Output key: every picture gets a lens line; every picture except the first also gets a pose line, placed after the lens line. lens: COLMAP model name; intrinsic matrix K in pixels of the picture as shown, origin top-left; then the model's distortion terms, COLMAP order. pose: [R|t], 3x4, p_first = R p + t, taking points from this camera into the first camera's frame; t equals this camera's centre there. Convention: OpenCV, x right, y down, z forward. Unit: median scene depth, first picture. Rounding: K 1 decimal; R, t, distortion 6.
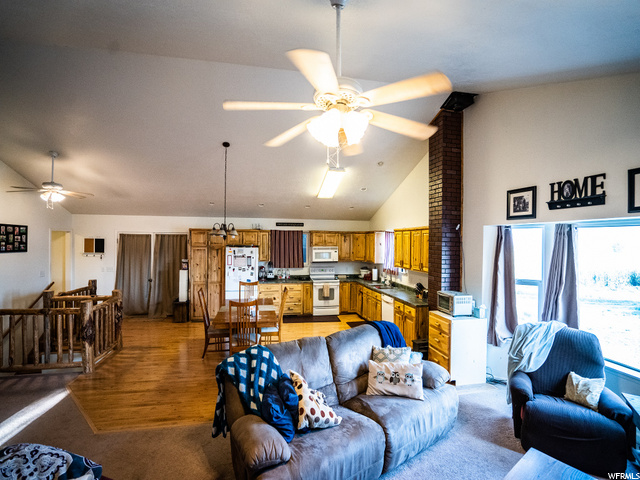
lens RADIAL K [[297.5, 0, 316.0], [0, 297.5, 242.6], [0, 0, 1]] dist [-0.045815, 0.015110]
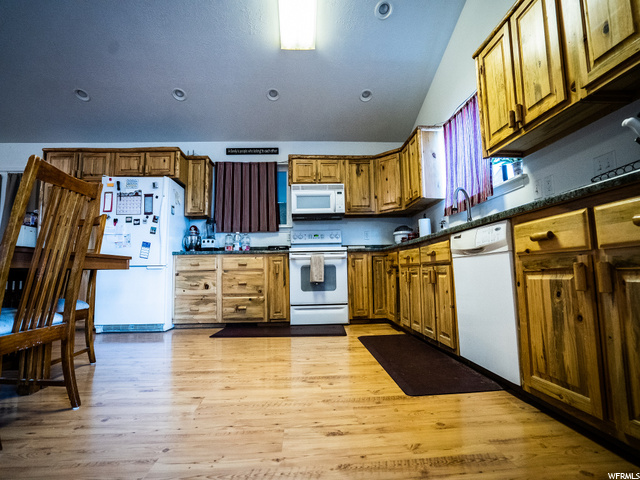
lens RADIAL K [[297.5, 0, 317.3], [0, 297.5, 247.9], [0, 0, 1]] dist [-0.045815, 0.015110]
pose [[0.988999, -0.039517, -0.142549, 0.109279], [0.026195, 0.995214, -0.094145, 0.186400], [0.145587, 0.089376, 0.985300, 0.588803]]
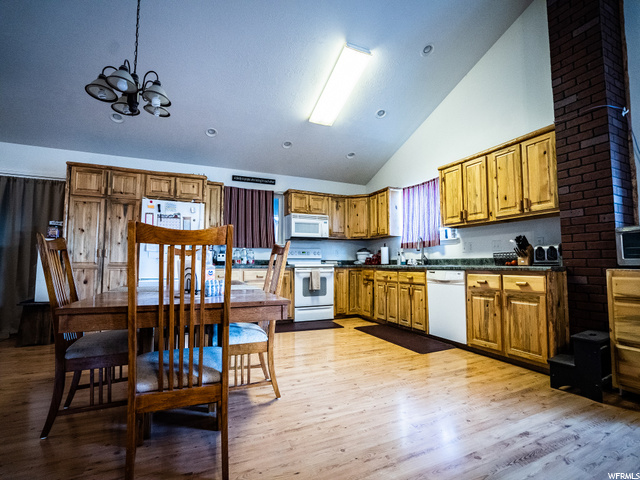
lens RADIAL K [[297.5, 0, 316.9], [0, 297.5, 246.8], [0, 0, 1]] dist [-0.045815, 0.015110]
pose [[0.975956, 0.003375, 0.217942, -0.108300], [0.010316, 0.998044, -0.061654, 0.140245], [-0.217724, 0.062420, 0.974012, 0.412787]]
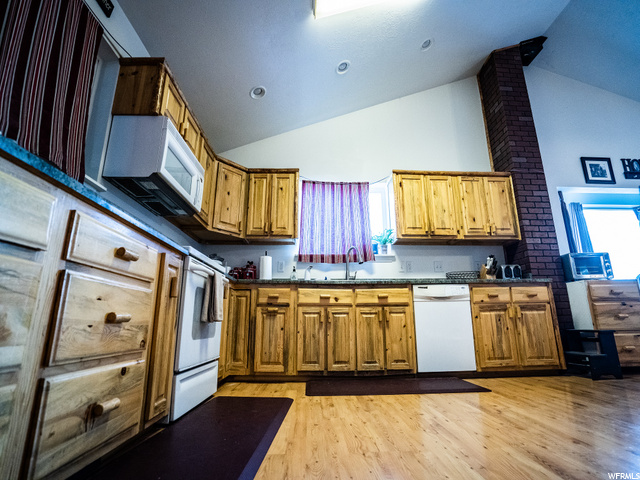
lens RADIAL K [[297.5, 0, 319.4], [0, 297.5, 260.0], [0, 0, 1]] dist [-0.045815, 0.015110]
pose [[0.162543, 0.200705, 0.966073, -0.215964], [0.016806, 0.978389, -0.206091, 0.198223], [-0.986558, 0.049734, 0.155657, 0.941982]]
